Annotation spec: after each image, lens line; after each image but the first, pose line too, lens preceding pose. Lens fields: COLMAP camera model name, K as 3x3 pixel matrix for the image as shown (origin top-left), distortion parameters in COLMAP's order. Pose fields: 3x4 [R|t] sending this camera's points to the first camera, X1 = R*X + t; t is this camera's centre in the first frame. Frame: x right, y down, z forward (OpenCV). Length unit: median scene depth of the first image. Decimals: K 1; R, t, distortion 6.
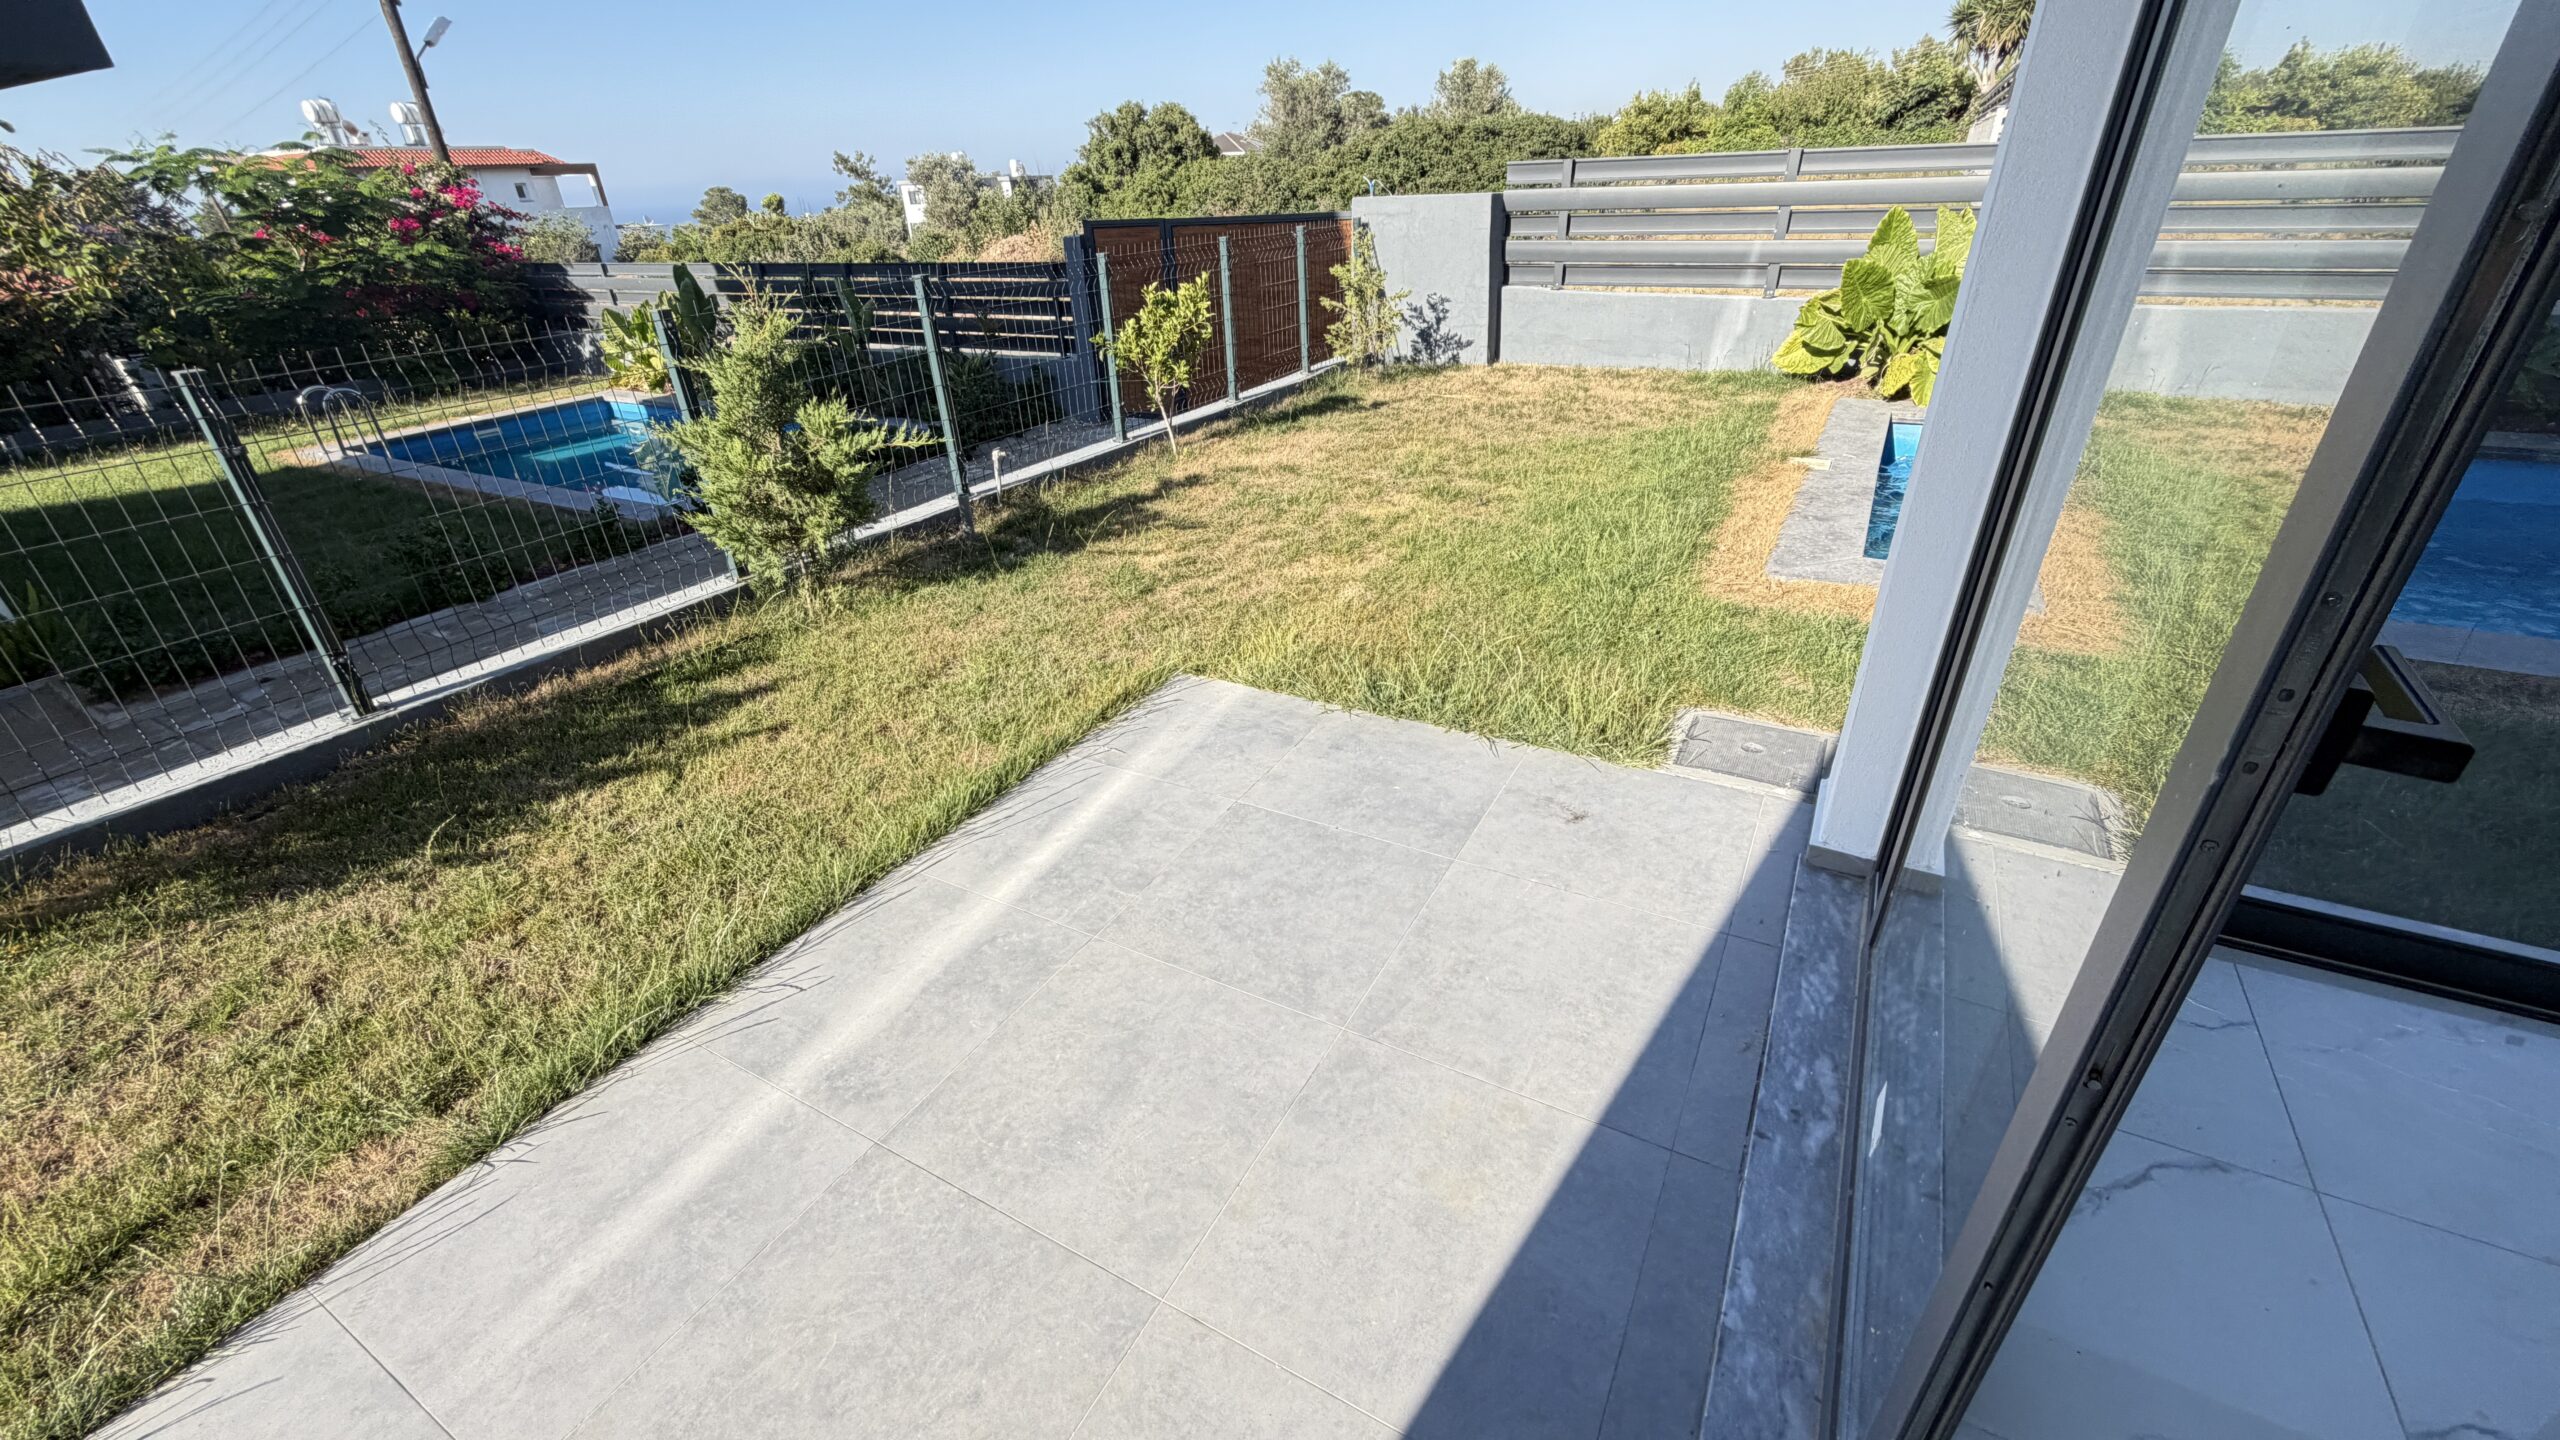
lens RADIAL K [[1018.2, 0, 1274.4], [0, 1018.2, 723.8], [0, 0, 1]] dist [-0.000367, 0.000505]
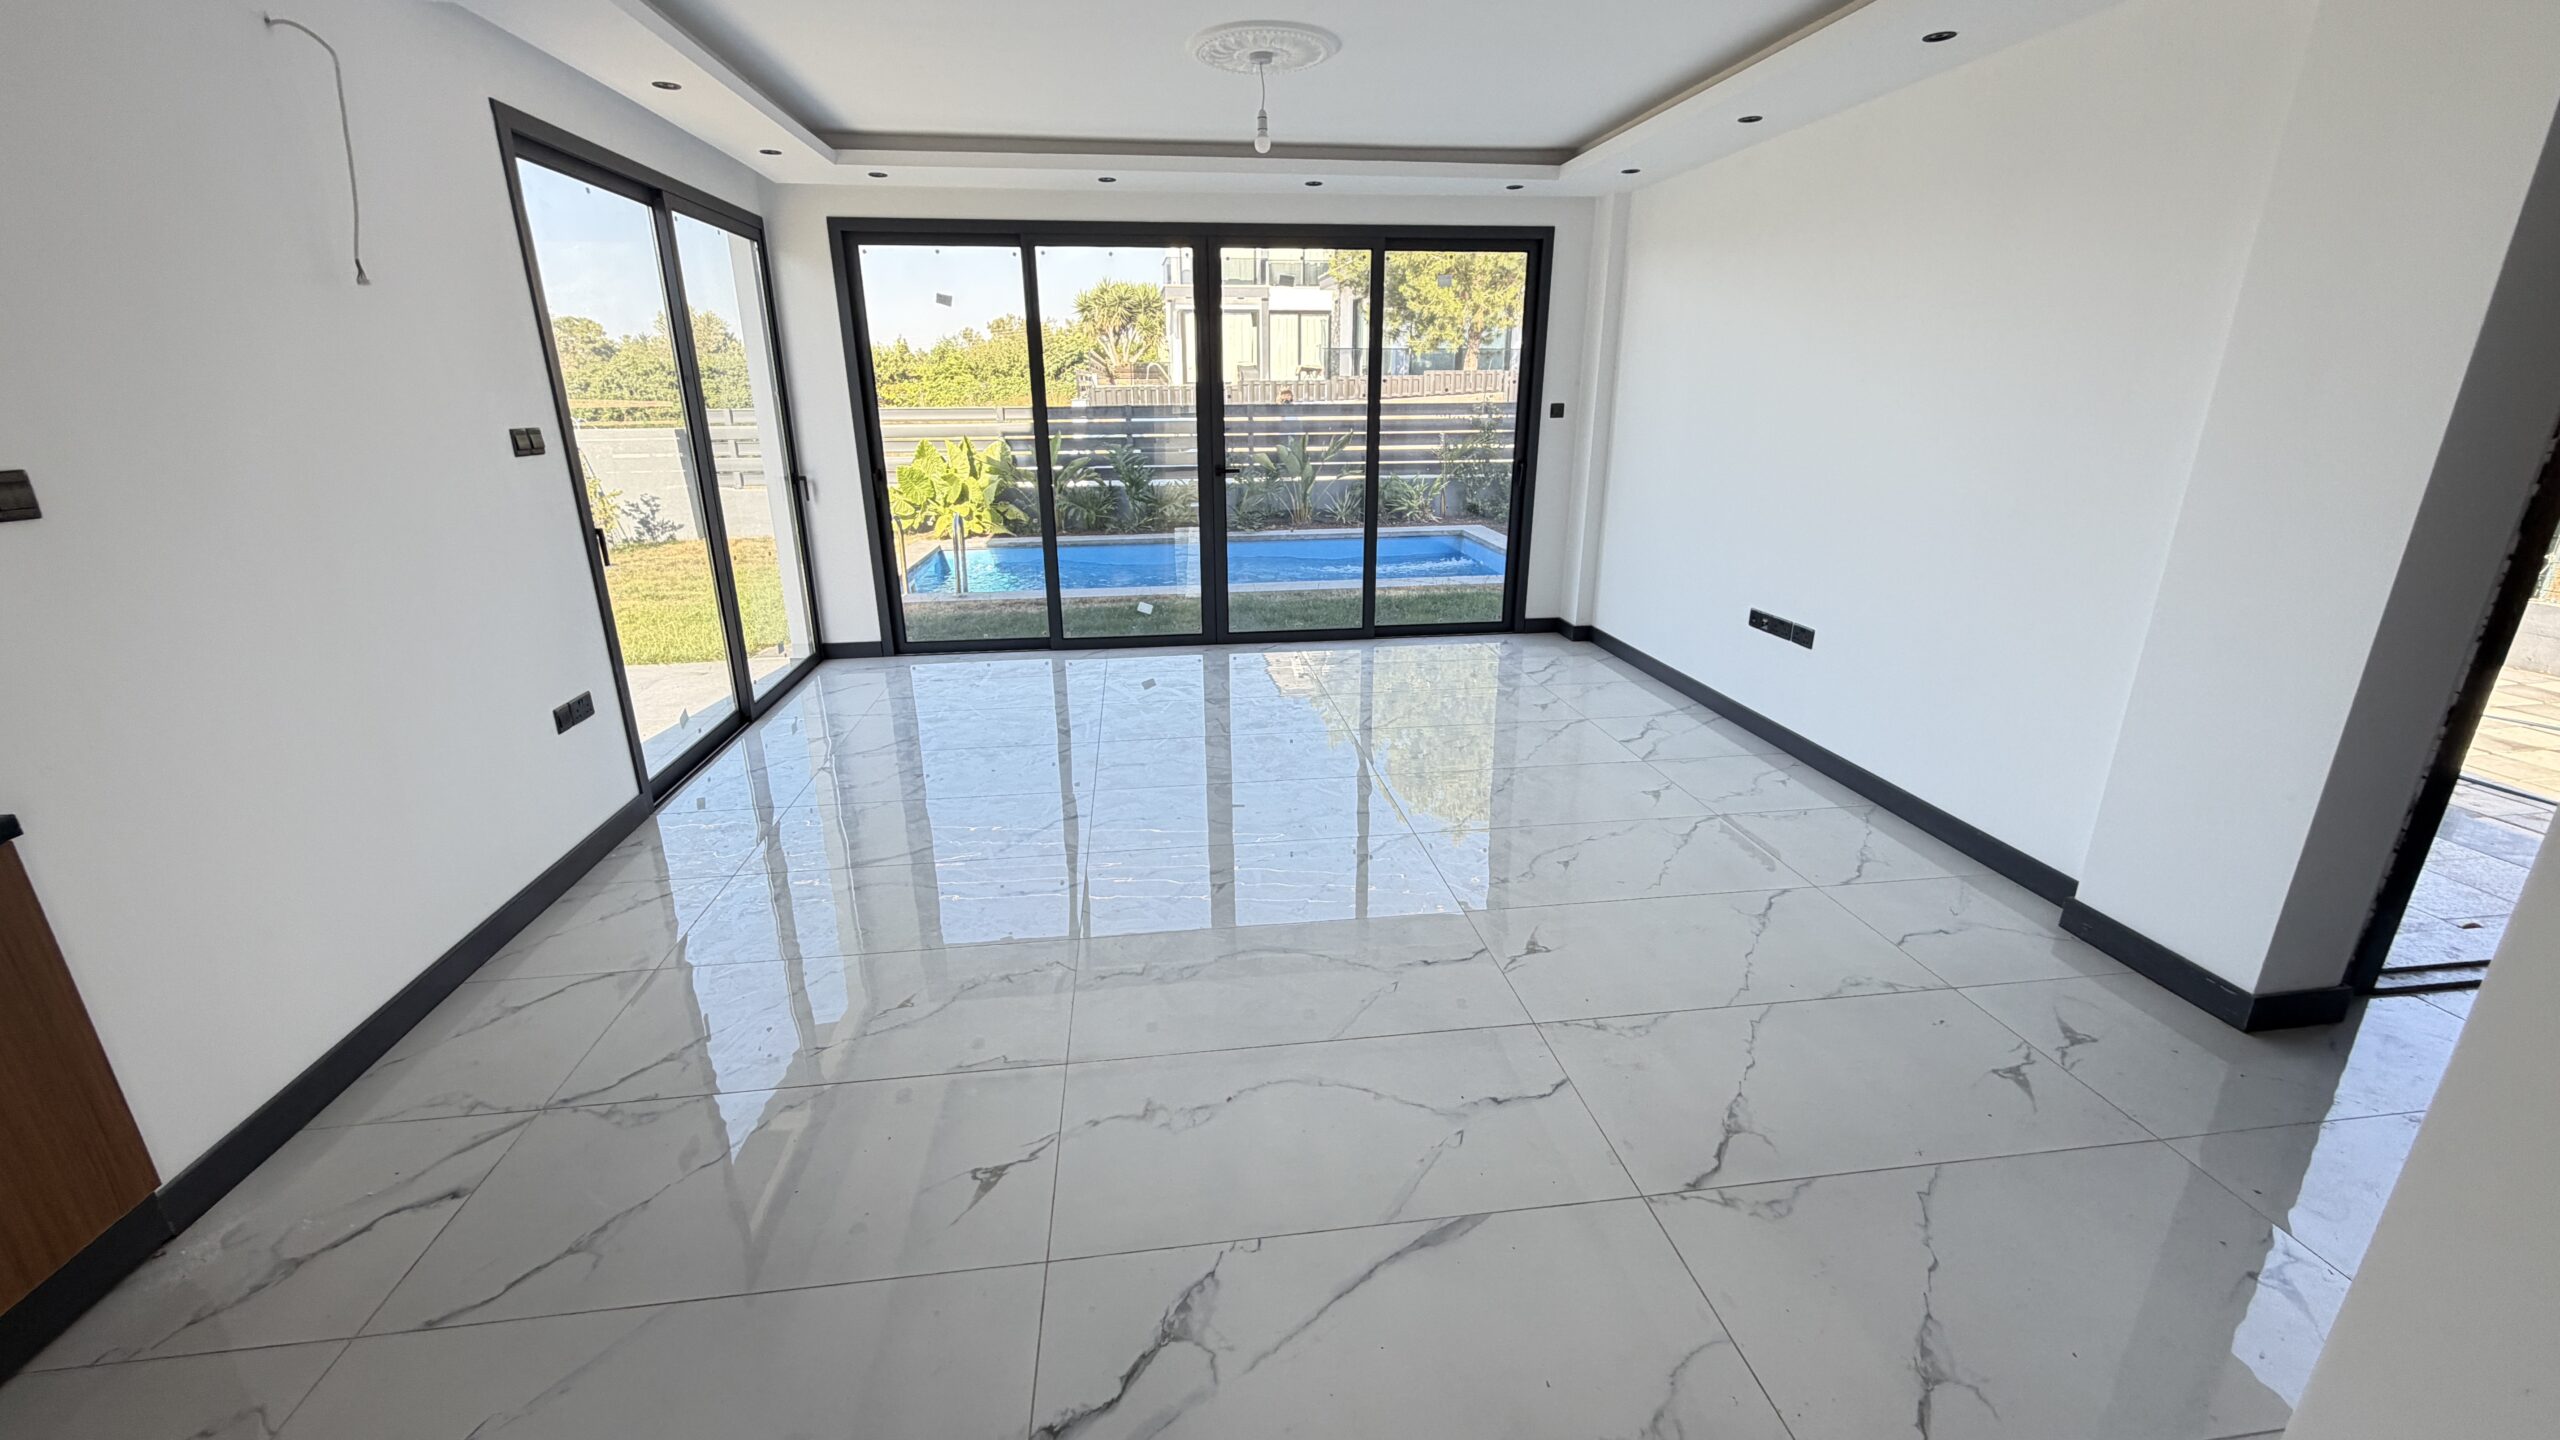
lens RADIAL K [[1018.2, 0, 1274.4], [0, 1018.2, 723.8], [0, 0, 1]] dist [-0.000367, 0.000505]
pose [[0.800113, -0.157292, 0.578860, -0.002480], [0.264595, 0.958599, -0.105251, 0.051948], [-0.538339, 0.237376, 0.808606, -0.106148]]
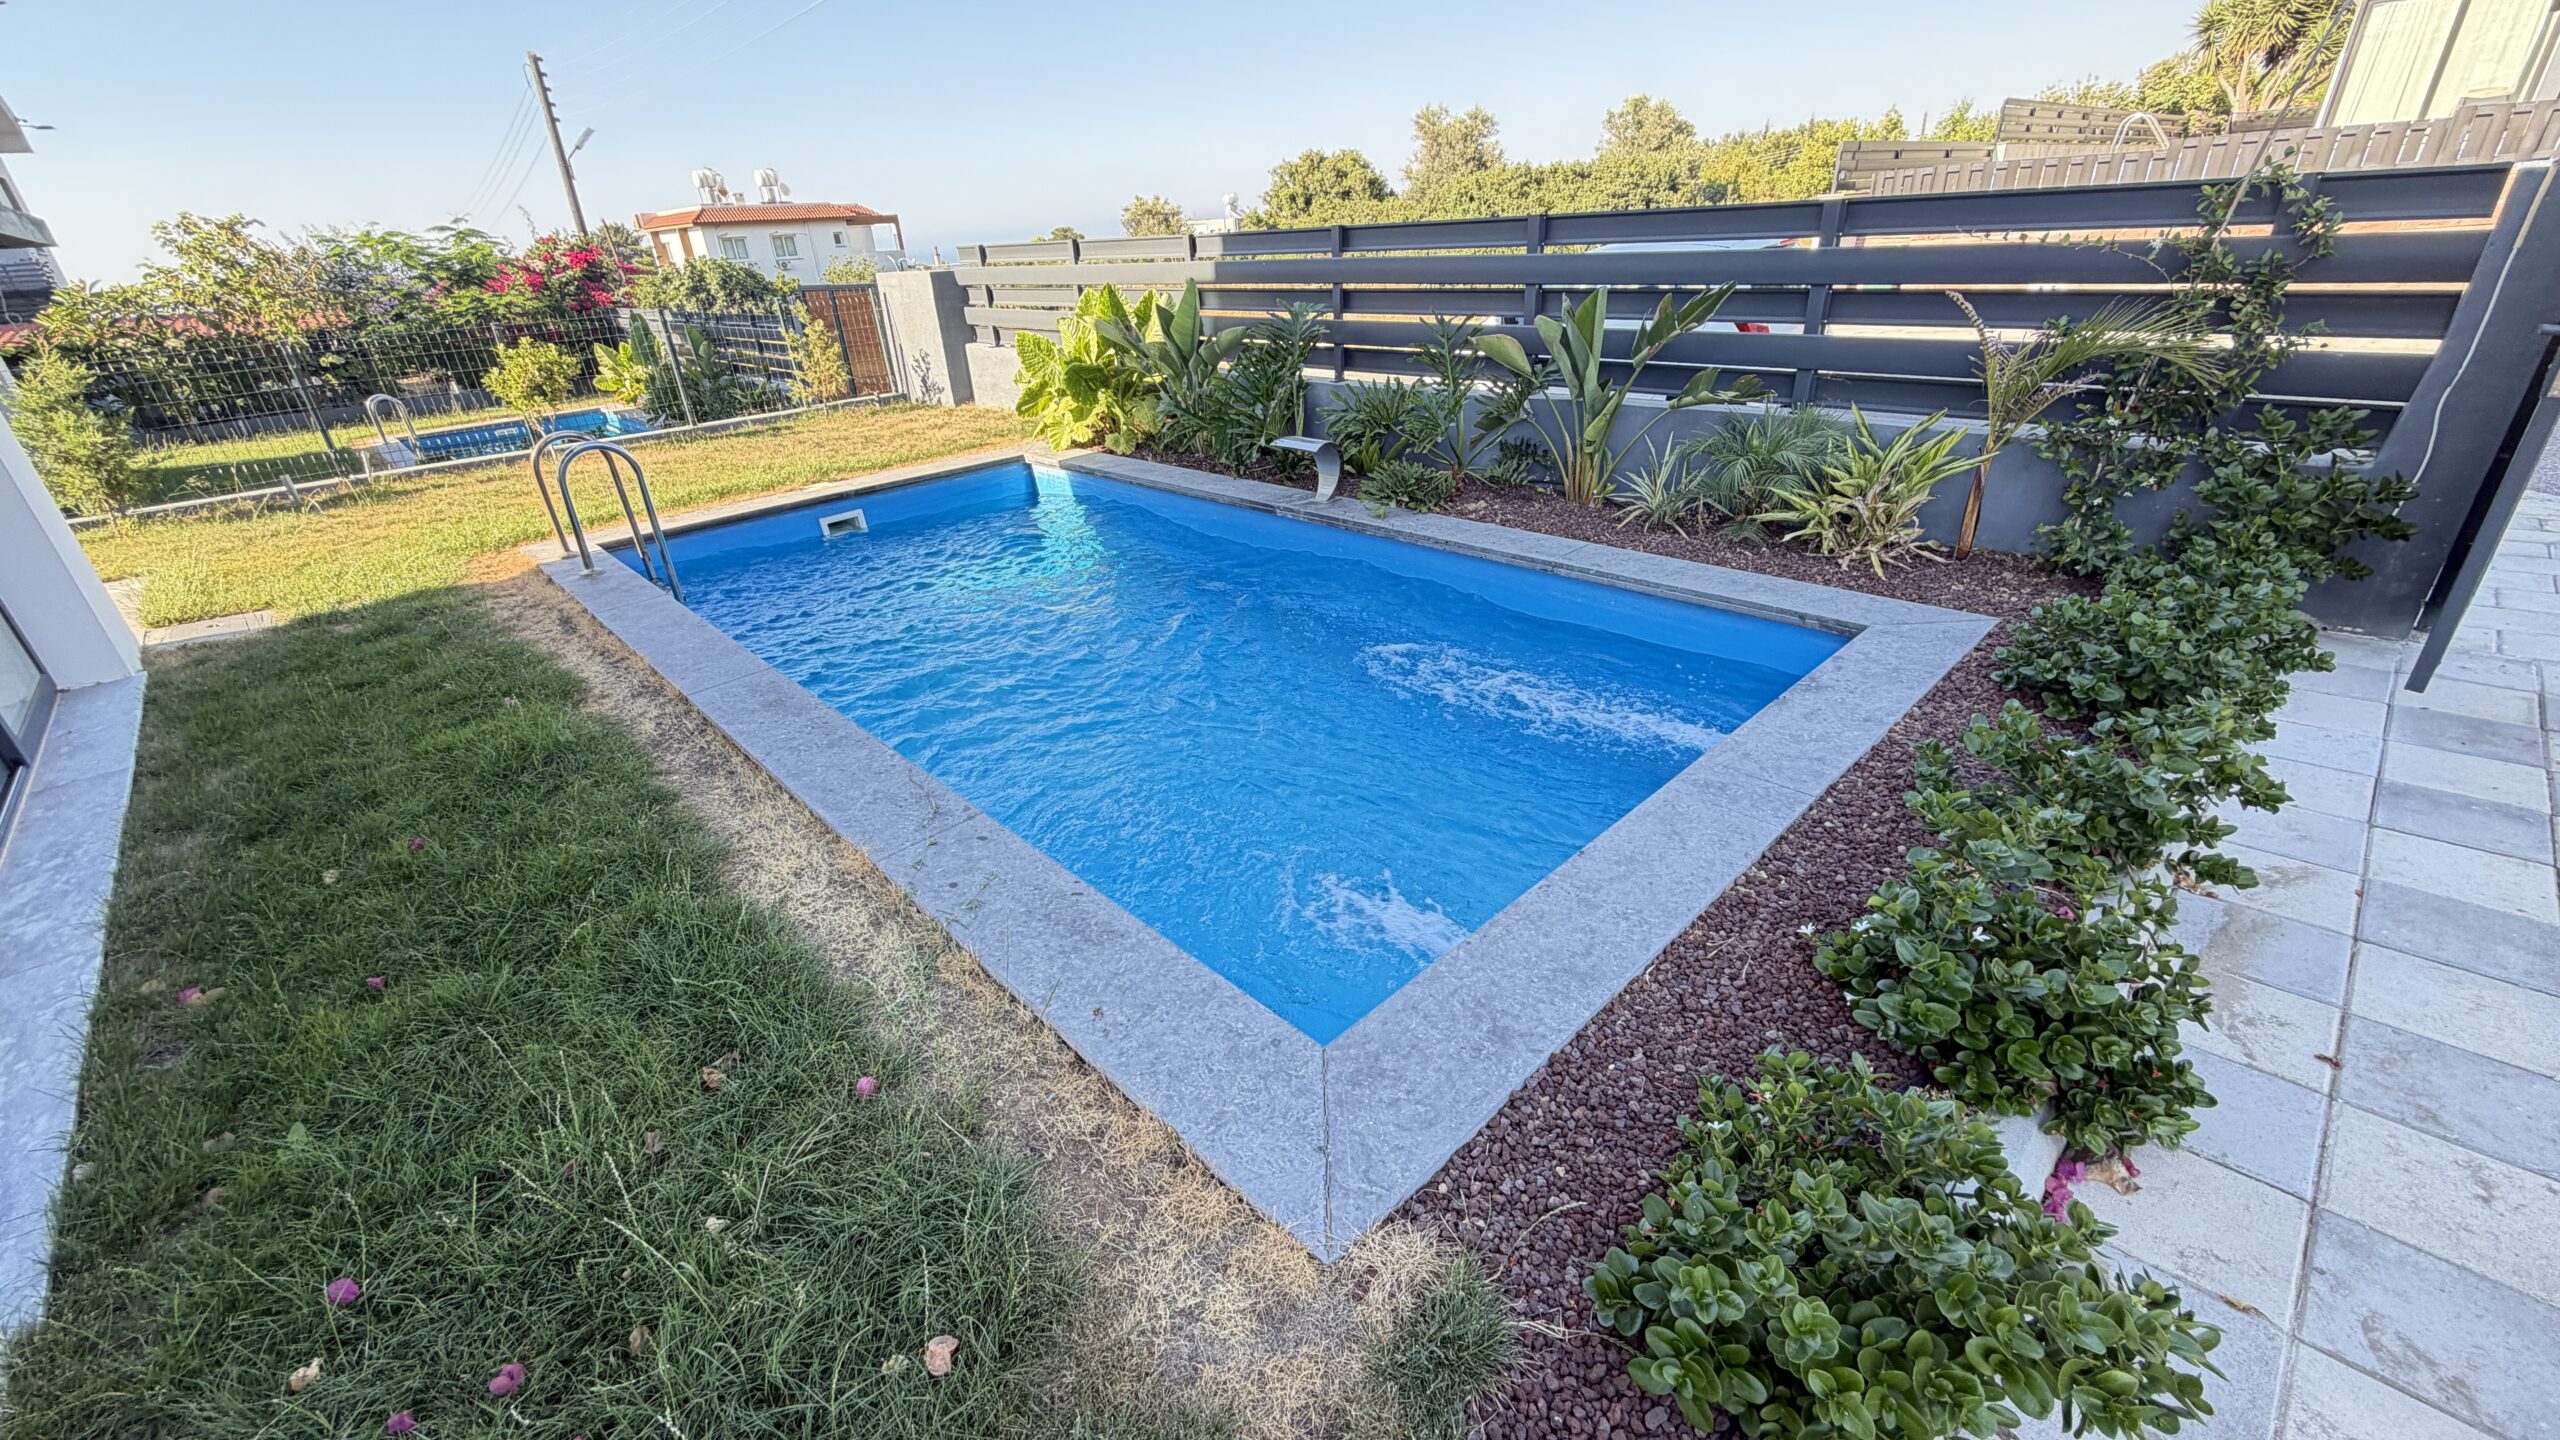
lens RADIAL K [[1018.2, 0, 1274.4], [0, 1018.2, 723.8], [0, 0, 1]] dist [-0.000367, 0.000505]
pose [[0.958329, 0.113572, -0.262119, 0.188789], [-0.120156, 0.992713, -0.009175, -0.001091], [0.259167, 0.040288, 0.964992, -0.015218]]
